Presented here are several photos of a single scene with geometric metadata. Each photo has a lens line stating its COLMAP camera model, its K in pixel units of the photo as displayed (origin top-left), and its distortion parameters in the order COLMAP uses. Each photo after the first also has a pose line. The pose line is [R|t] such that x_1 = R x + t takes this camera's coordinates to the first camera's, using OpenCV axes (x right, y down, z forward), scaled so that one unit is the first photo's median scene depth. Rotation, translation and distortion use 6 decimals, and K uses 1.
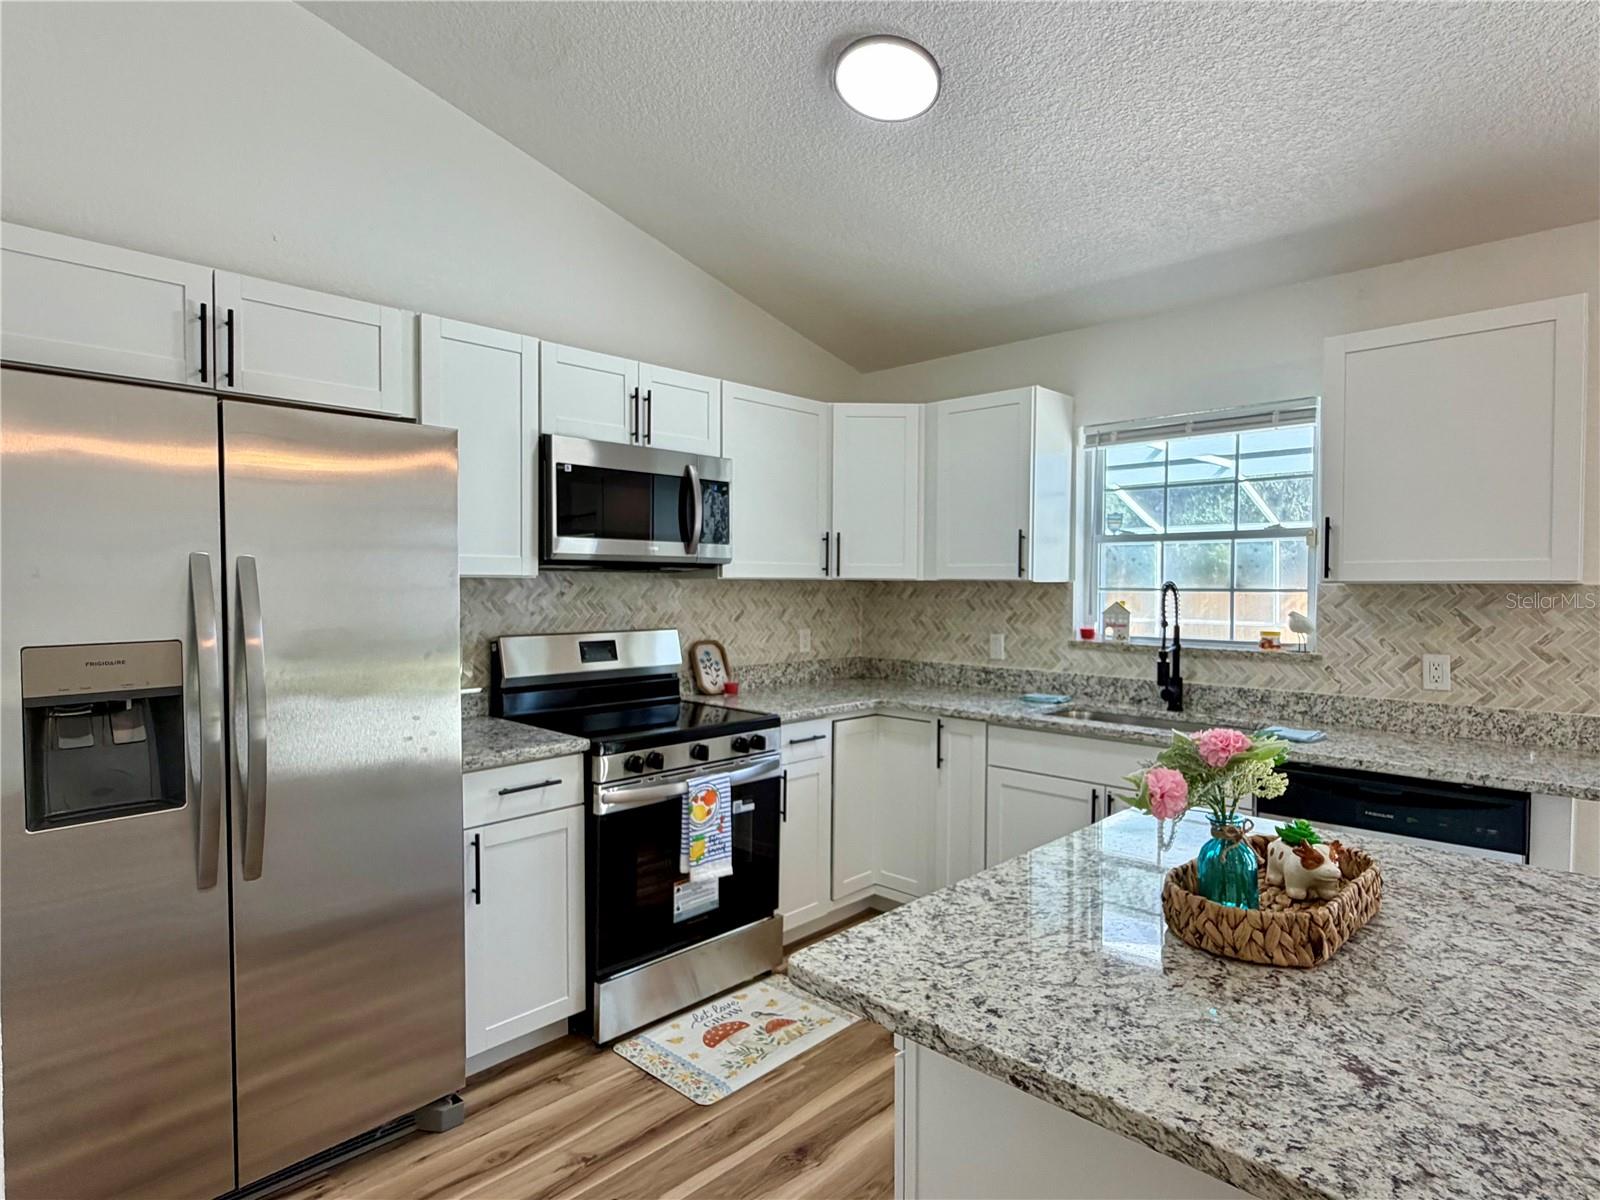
lens RADIAL K [[886.9, 0, 801.3], [0, 886.9, 602.3], [0, 0, 1]] dist [-0.000108, -0.002723]
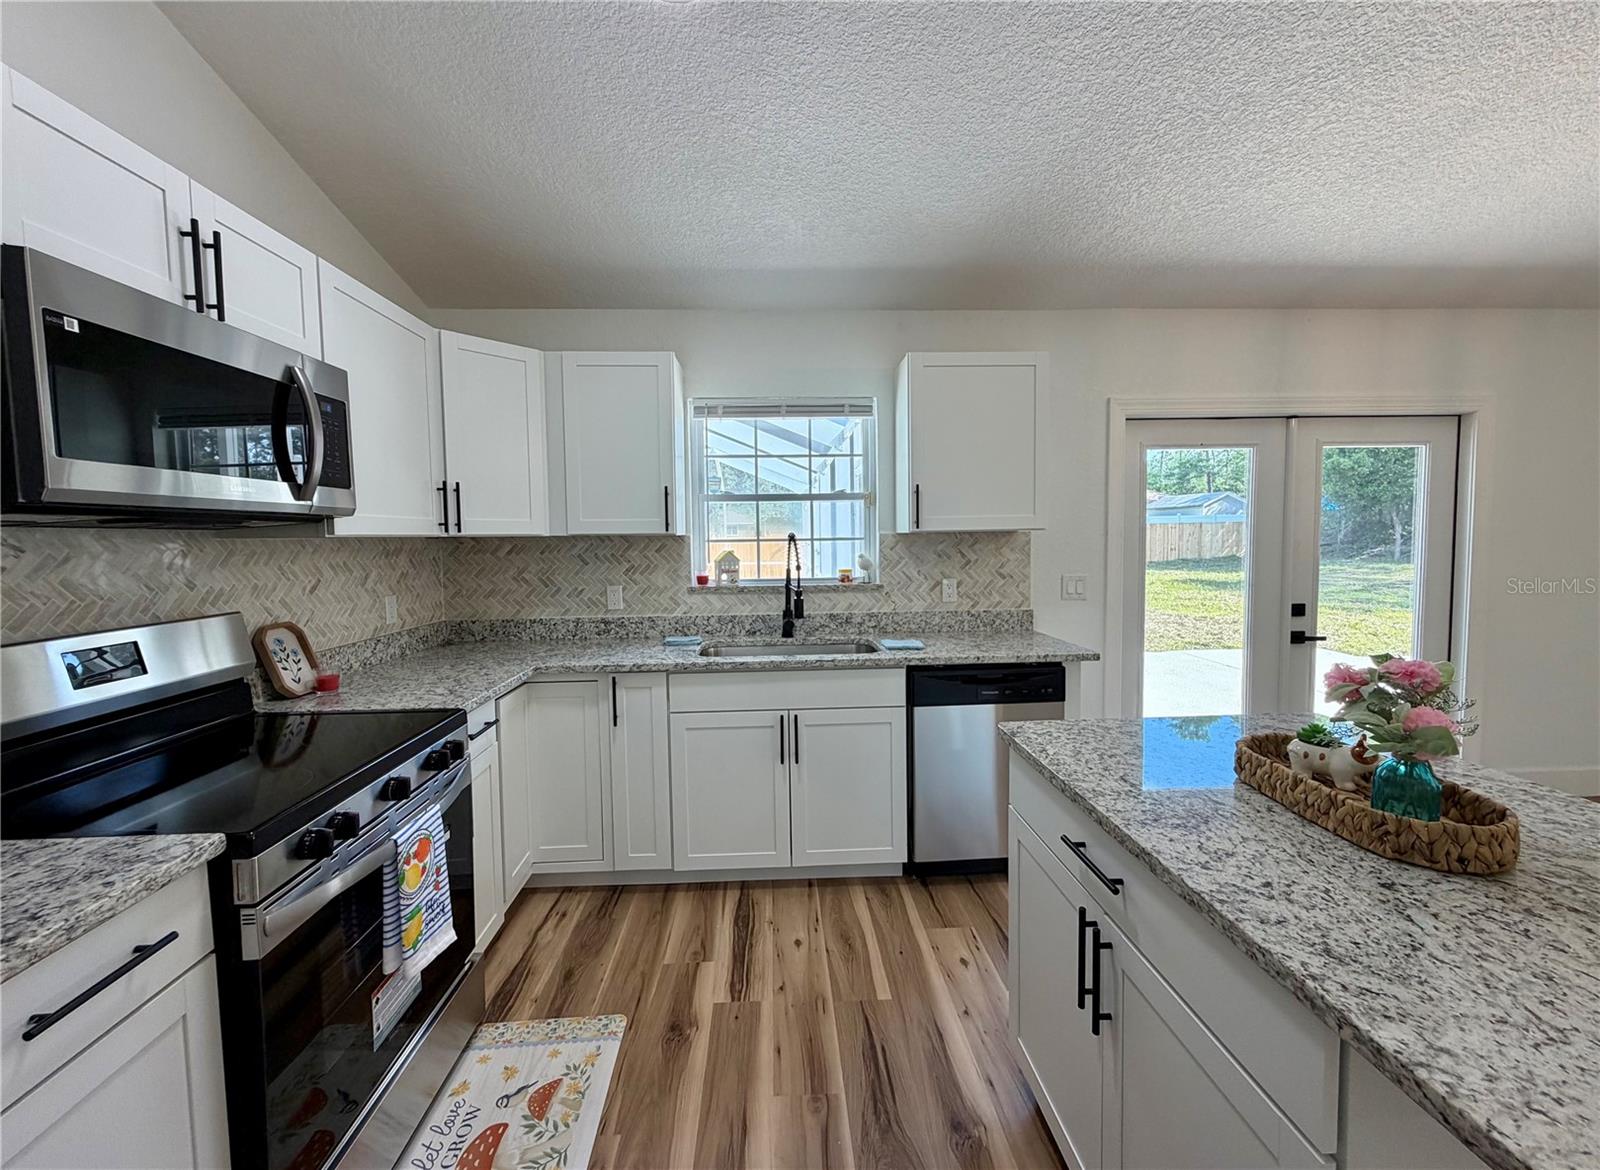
lens RADIAL K [[639.0, 0, 803.1], [0, 639.0, 572.4], [0, 0, 1]] dist [-0.001037, 0.000118]
pose [[0.683018, -0.056256, 0.728232, -0.219998], [0.034221, 0.998399, 0.045030, -0.008561], [-0.729599, -0.005835, 0.683850, 0.381425]]
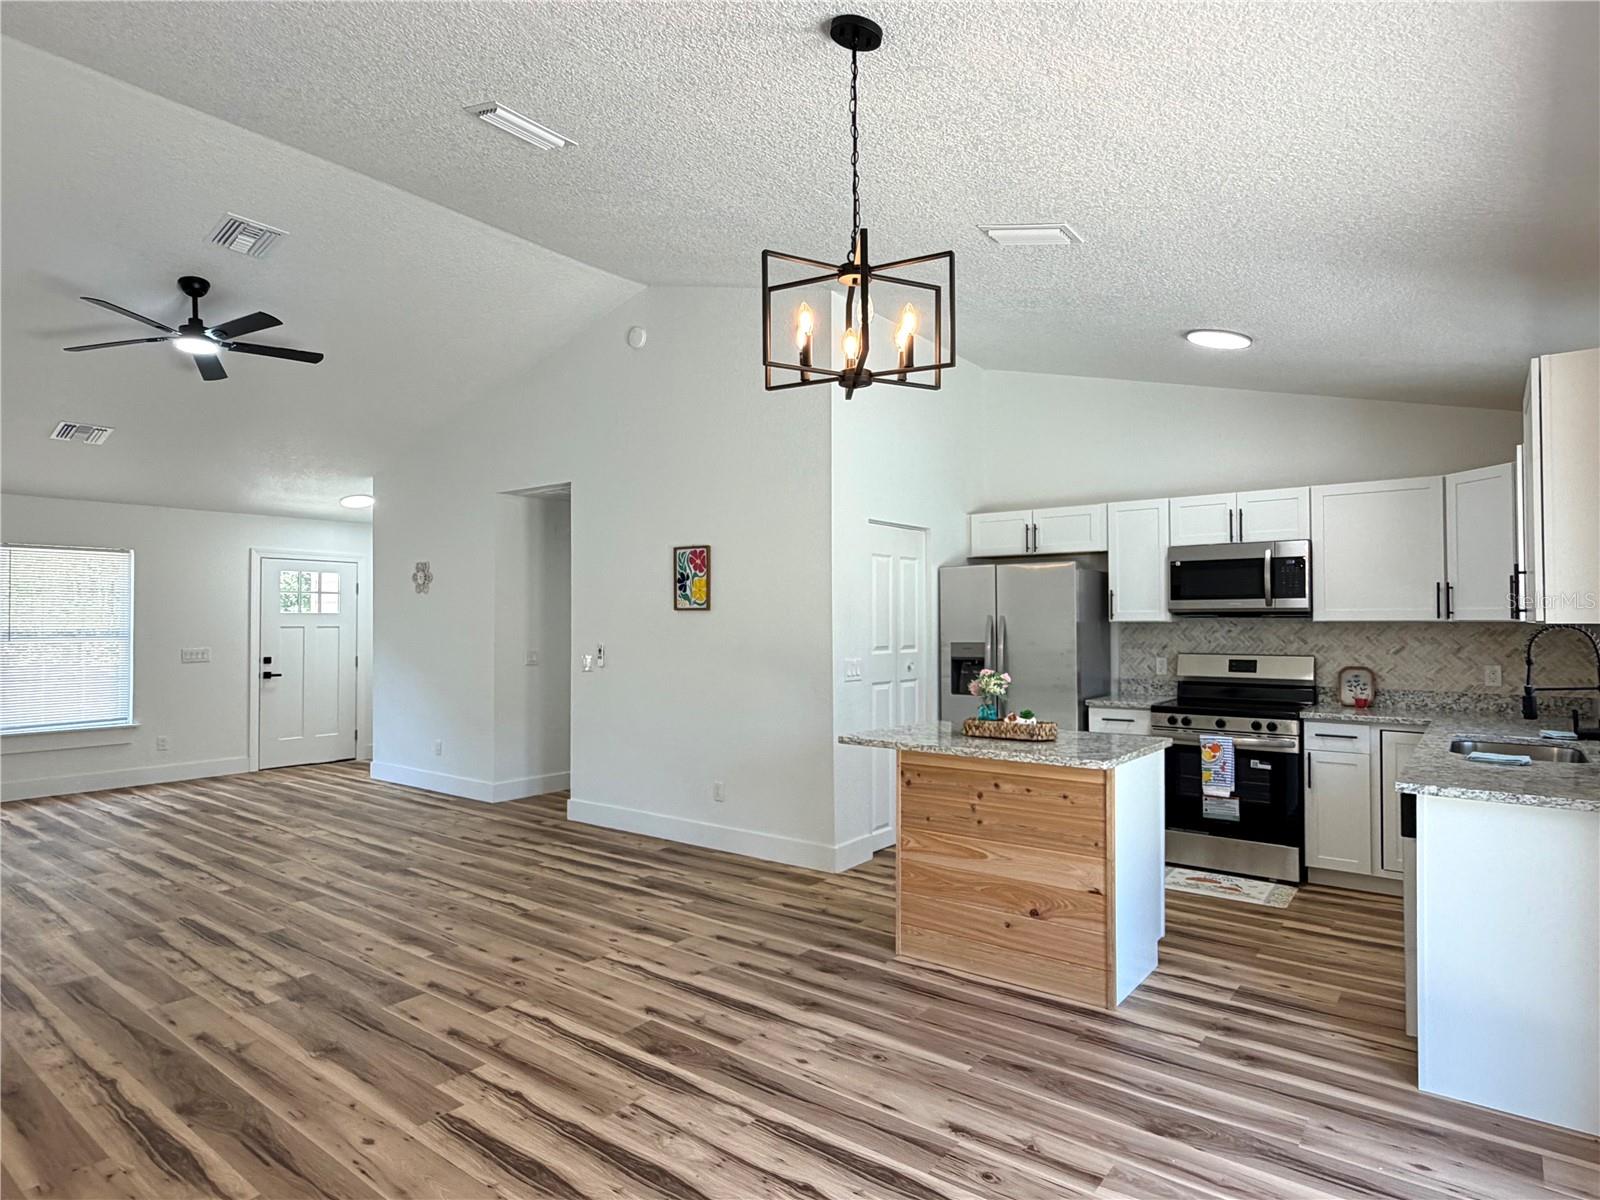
lens RADIAL K [[886.9, 0, 800.4], [0, 886.9, 604.2], [0, 0, 1]] dist [-0.000108, -0.002723]
pose [[0.110664, -0.025929, -0.993520, 1.334235], [-0.023703, 0.999306, -0.028721, 0.007030], [0.993575, 0.026727, 0.109973, -0.001680]]
